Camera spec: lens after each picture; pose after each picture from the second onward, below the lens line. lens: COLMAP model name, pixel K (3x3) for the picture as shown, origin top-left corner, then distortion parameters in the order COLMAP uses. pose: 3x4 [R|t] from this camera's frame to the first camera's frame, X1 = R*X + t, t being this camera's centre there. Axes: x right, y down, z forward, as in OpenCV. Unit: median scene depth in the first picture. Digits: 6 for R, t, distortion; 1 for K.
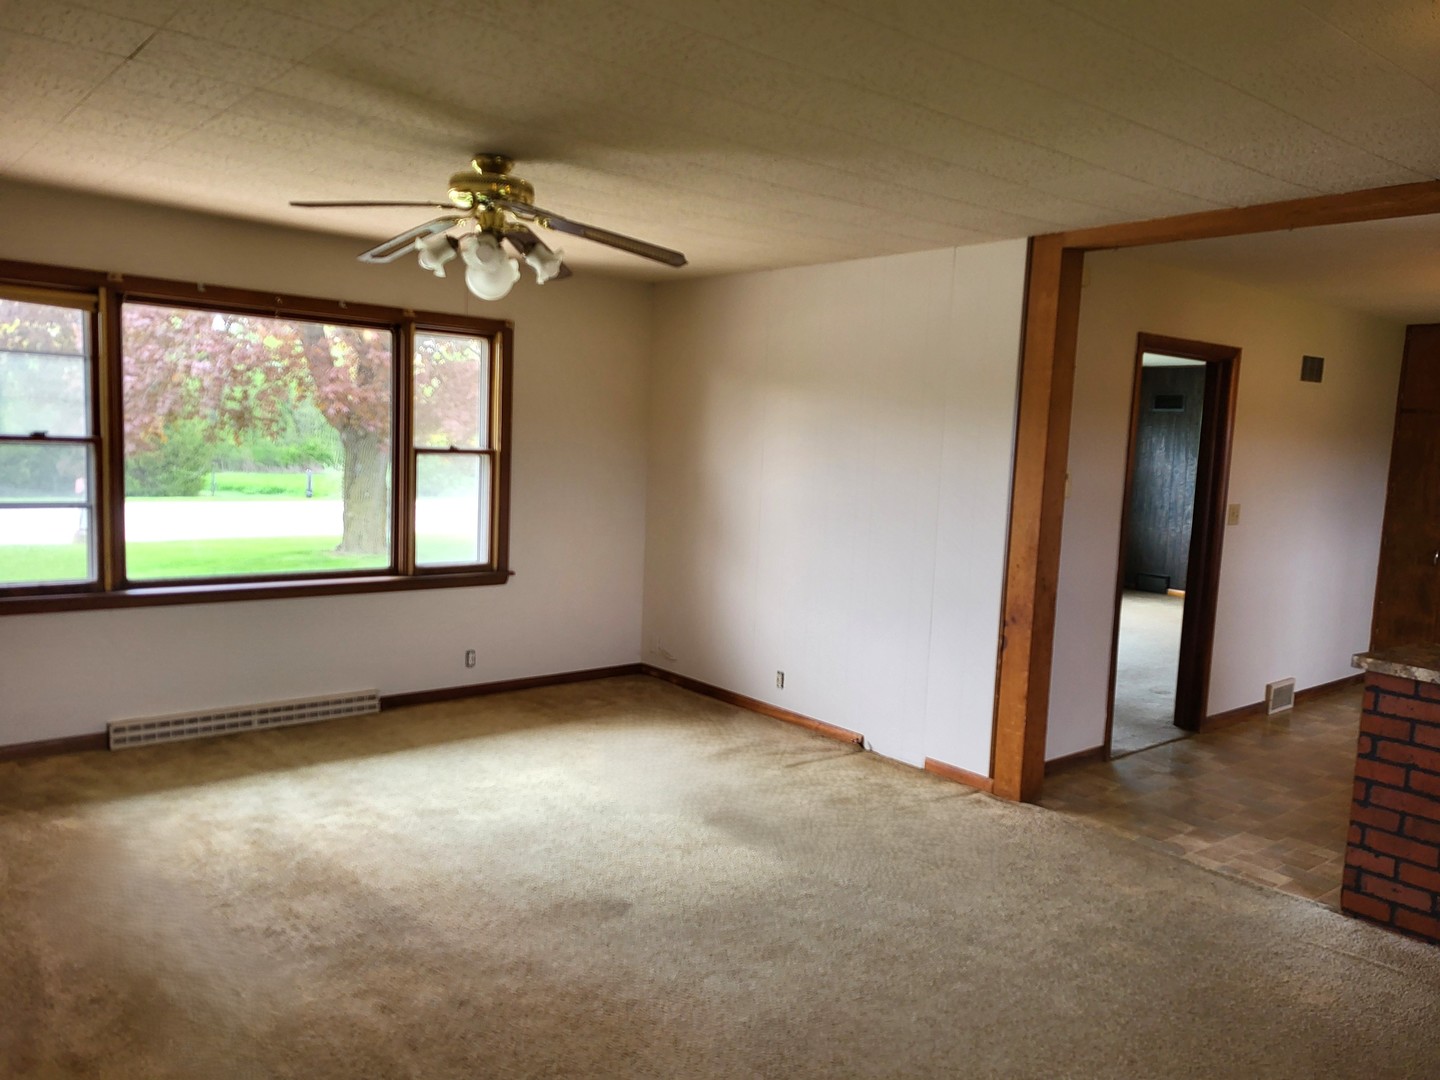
lens RADIAL K [[1082.9, 0, 722.3], [0, 1082.9, 536.1], [0, 0, 1]] dist [0.038074, 0.000001]
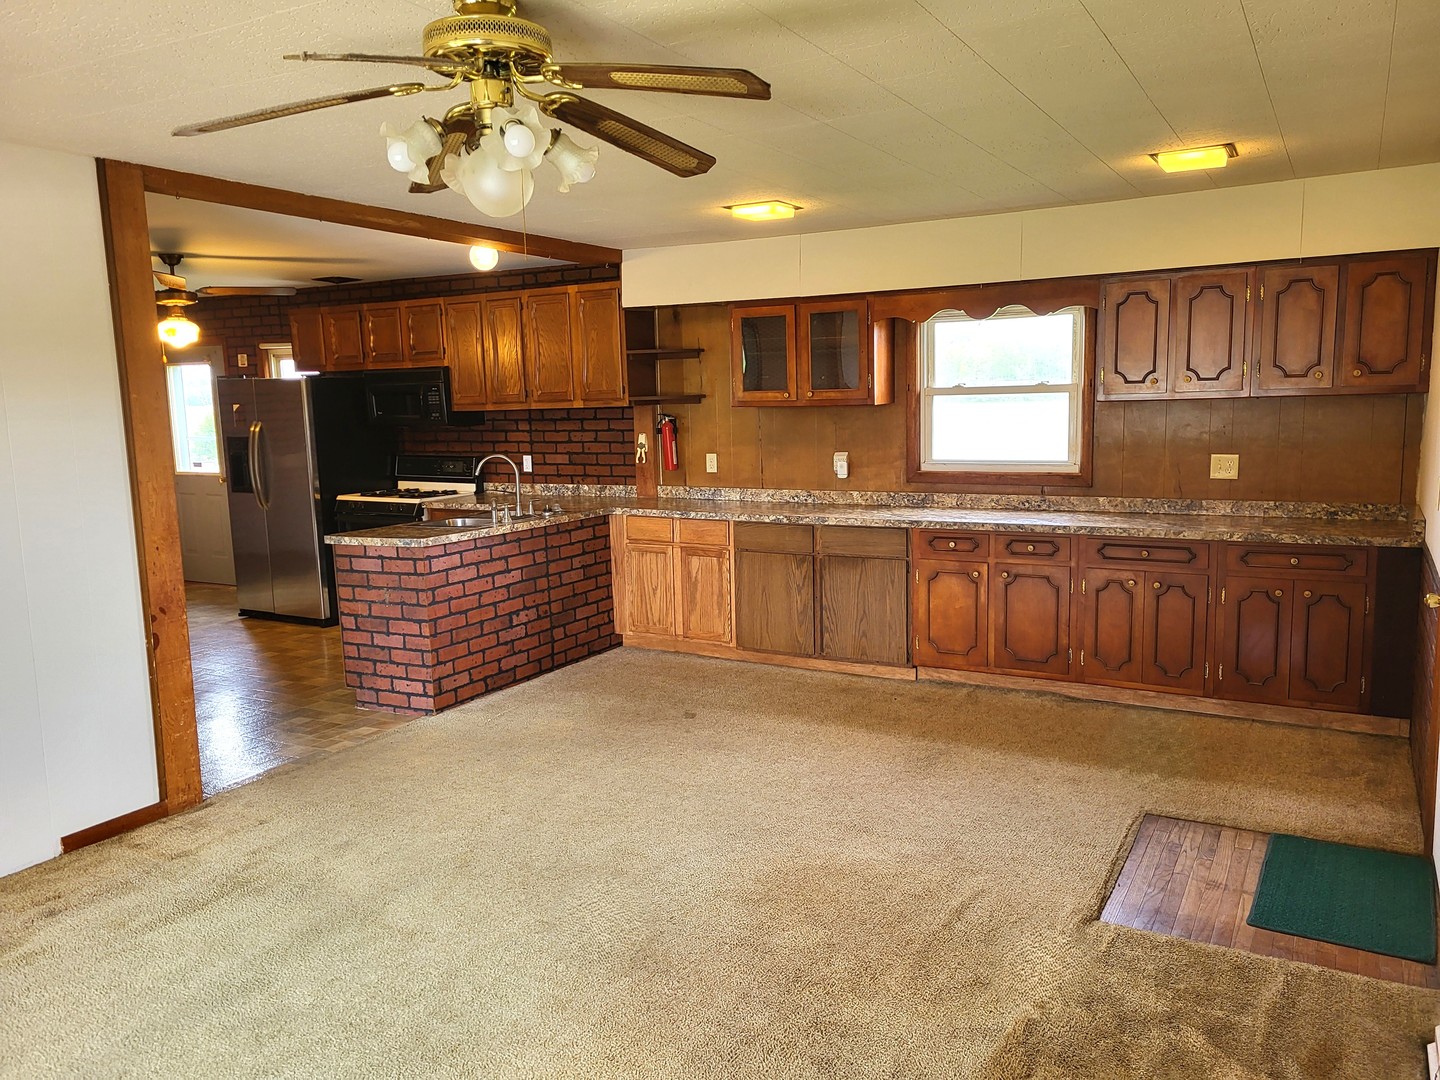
lens RADIAL K [[1082.9, 0, 732.1], [0, 1082.9, 544.0], [0, 0, 1]] dist [0.038074, 0.000001]
pose [[-0.358645, -0.163702, 0.919008, -0.889154], [0.101772, 0.971777, 0.212819, -0.147336], [-0.927910, 0.169856, -0.331863, 1.101624]]
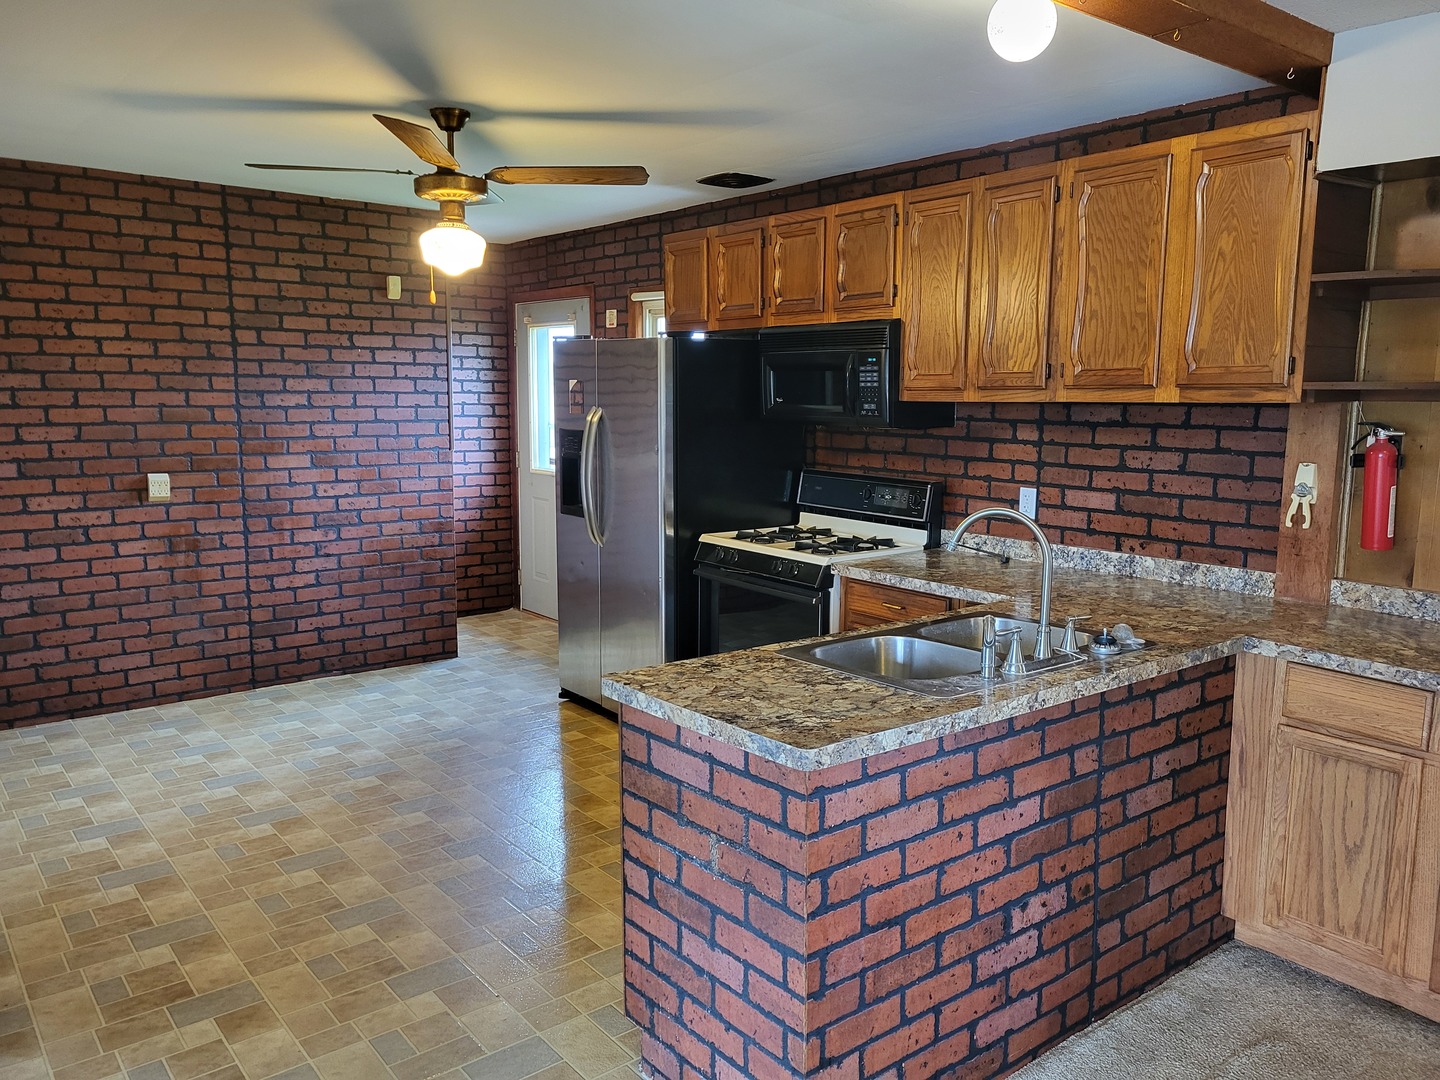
lens RADIAL K [[1082.9, 0, 727.0], [0, 1082.9, 541.2], [0, 0, 1]] dist [0.038074, 0.000001]
pose [[0.028213, -0.185078, 0.982319, 0.080288], [0.093916, 0.978854, 0.181728, -0.087671], [-0.995180, 0.087129, 0.044998, 1.009917]]
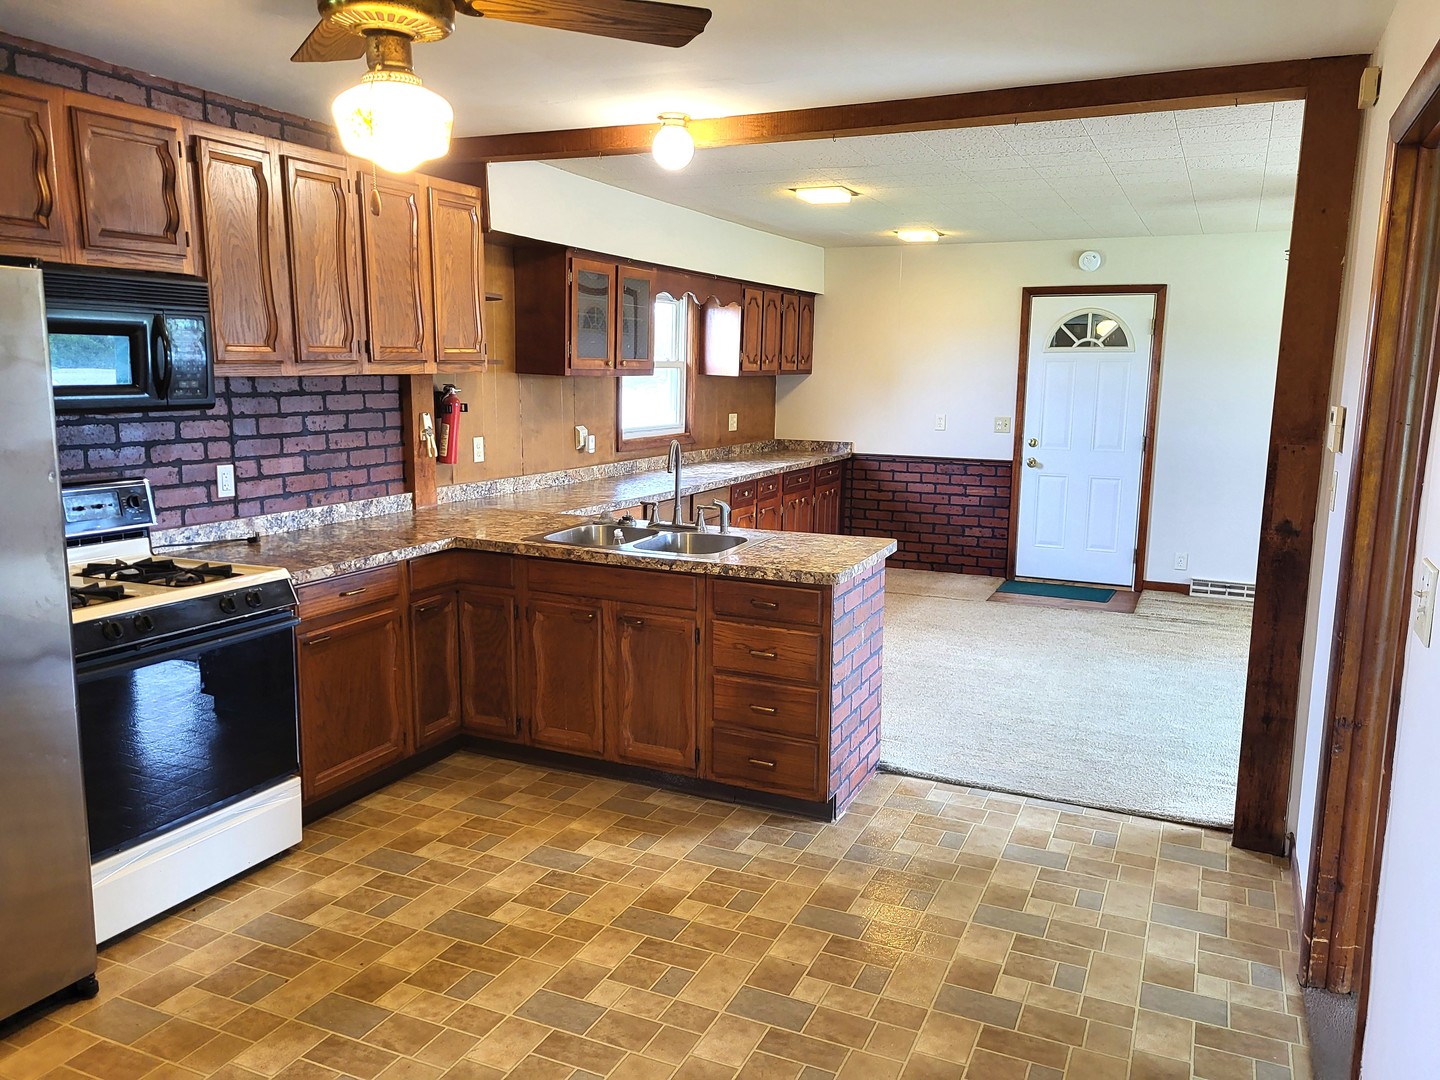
lens RADIAL K [[1082.9, 0, 722.1], [0, 1082.9, 547.6], [0, 0, 1]] dist [0.038074, 0.000001]
pose [[-0.904775, 0.016389, -0.425575, 1.216223], [-0.093582, 0.967187, 0.236203, -0.129678], [0.415481, 0.253537, -0.873553, 1.908232]]
